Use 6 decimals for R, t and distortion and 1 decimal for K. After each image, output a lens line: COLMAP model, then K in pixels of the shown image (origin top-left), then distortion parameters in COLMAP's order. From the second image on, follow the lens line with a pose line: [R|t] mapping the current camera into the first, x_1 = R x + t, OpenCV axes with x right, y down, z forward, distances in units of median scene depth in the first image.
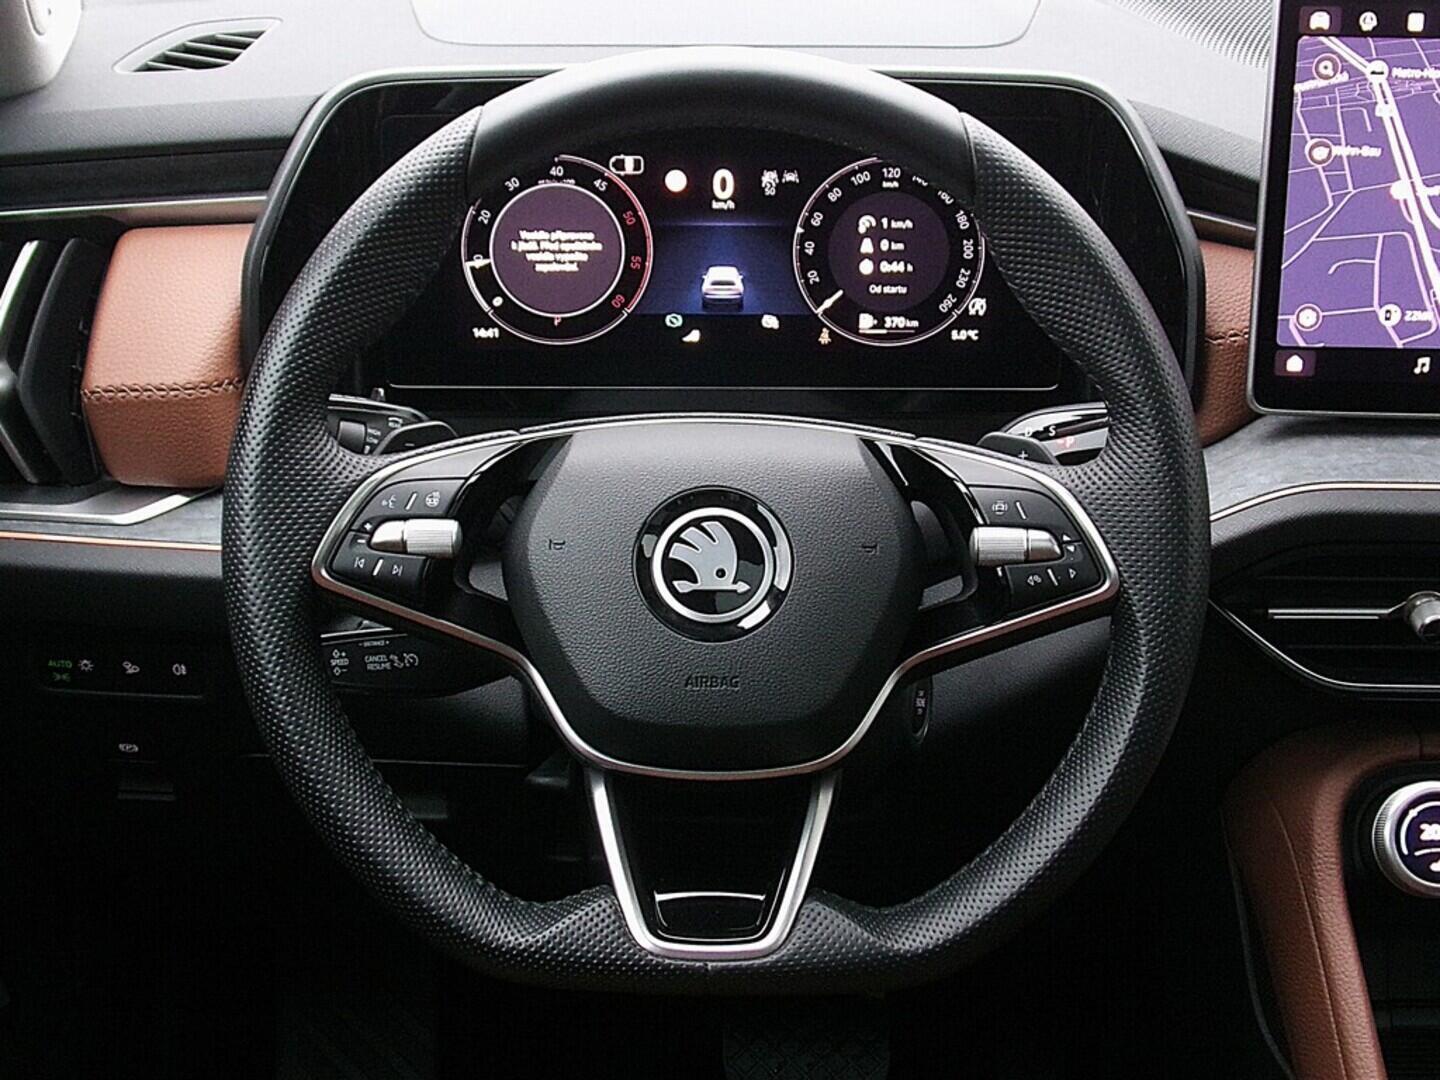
lens RADIAL K [[2789.3, 0, 705.1], [0, 2789.3, 564.2], [0, 0, 1]] dist [0.055273, 0.000000]
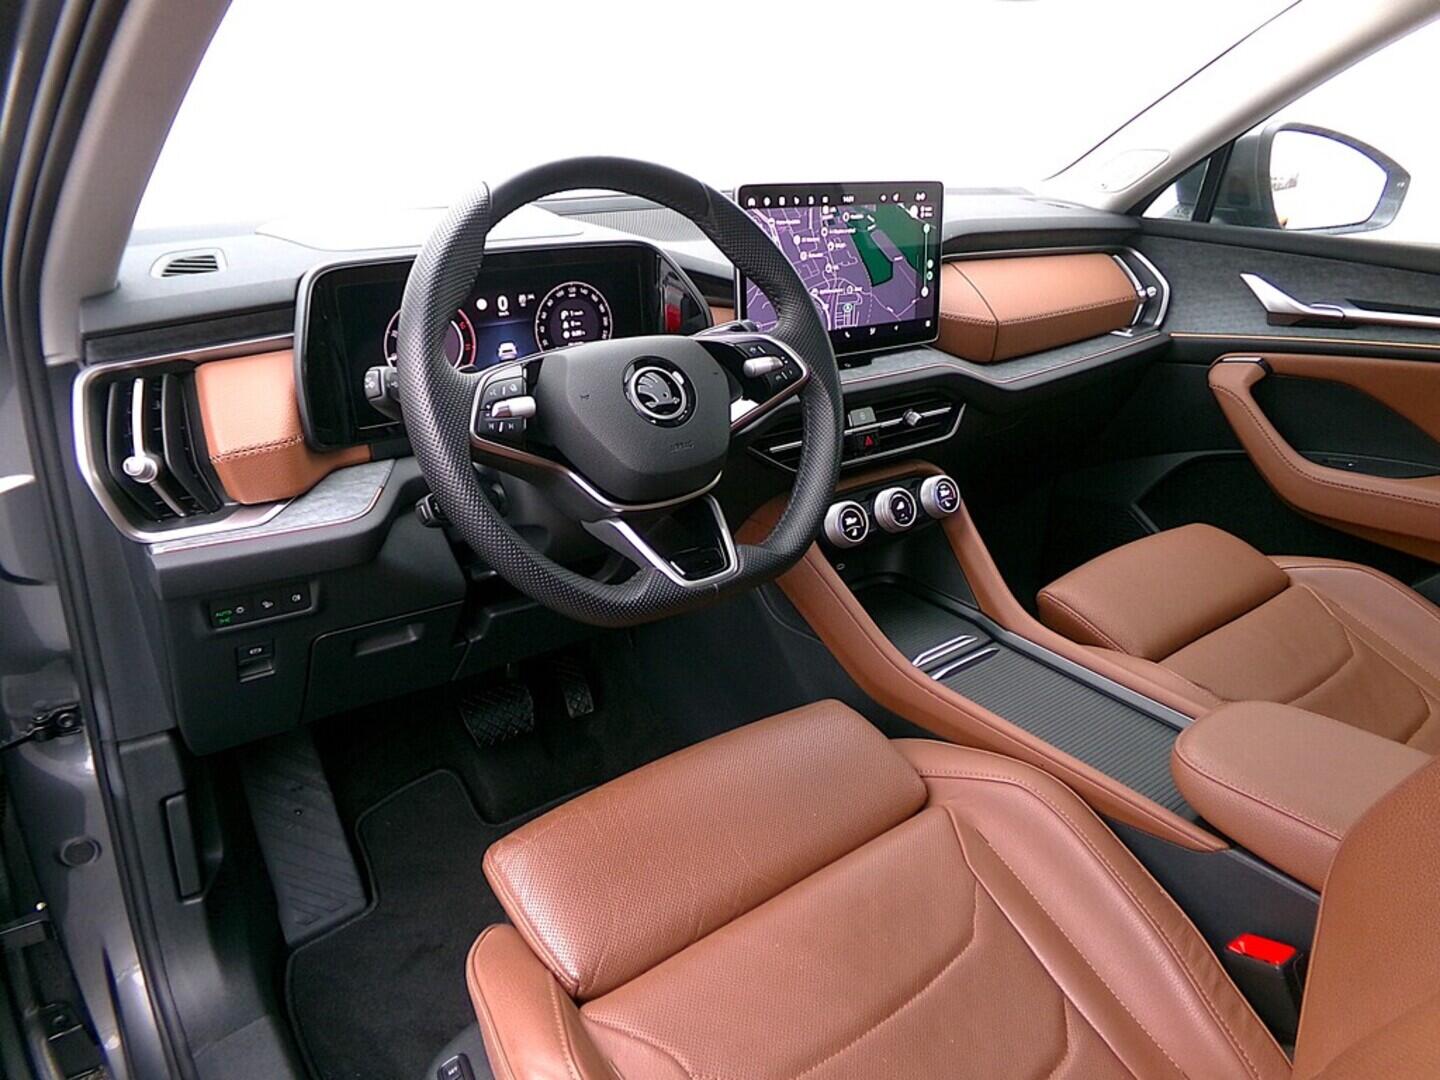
lens RADIAL K [[1024.8, 0, 728.7], [0, 1024.8, 539.1], [0, 0, 1]] dist [-0.062508, 0.108053]
pose [[0.782688, -0.236359, 0.575790, -0.348922], [0.213883, 0.970892, 0.107809, -0.011402], [-0.584511, 0.038771, 0.810459, 0.298601]]
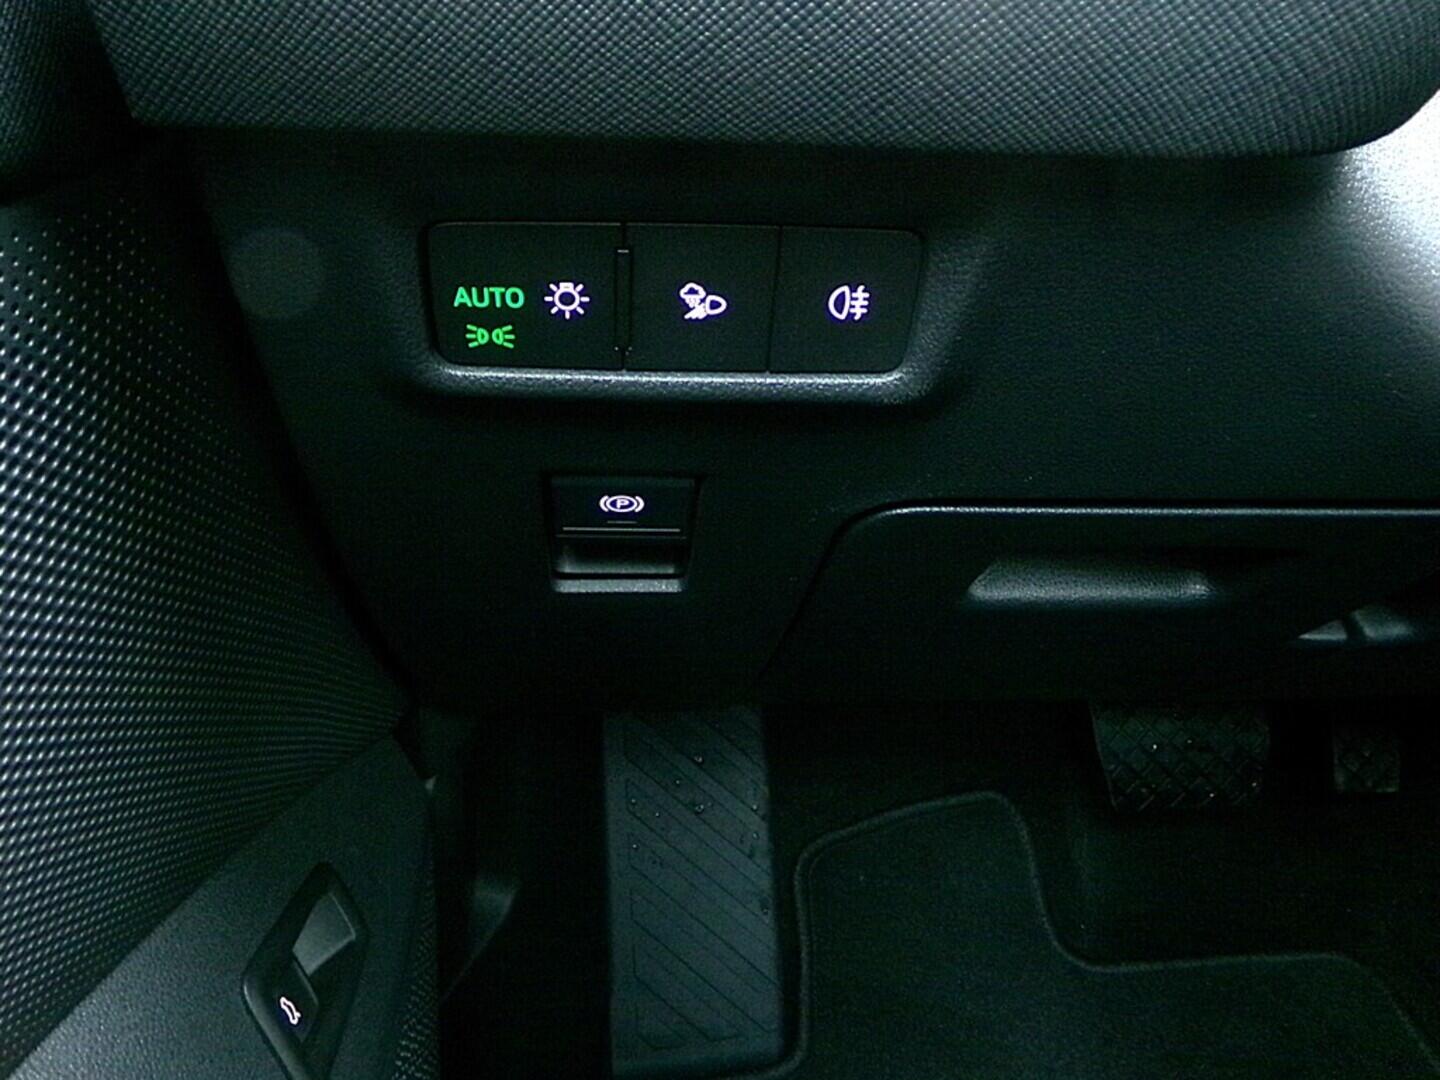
lens RADIAL K [[1024.8, 0, 721.4], [0, 1024.8, 534.5], [0, 0, 1]] dist [-0.062508, 0.108053]
pose [[0.984645, -0.069538, 0.160122, -0.230699], [0.034034, 0.976105, 0.214618, 0.039118], [-0.171220, -0.205873, 0.963483, 0.895249]]
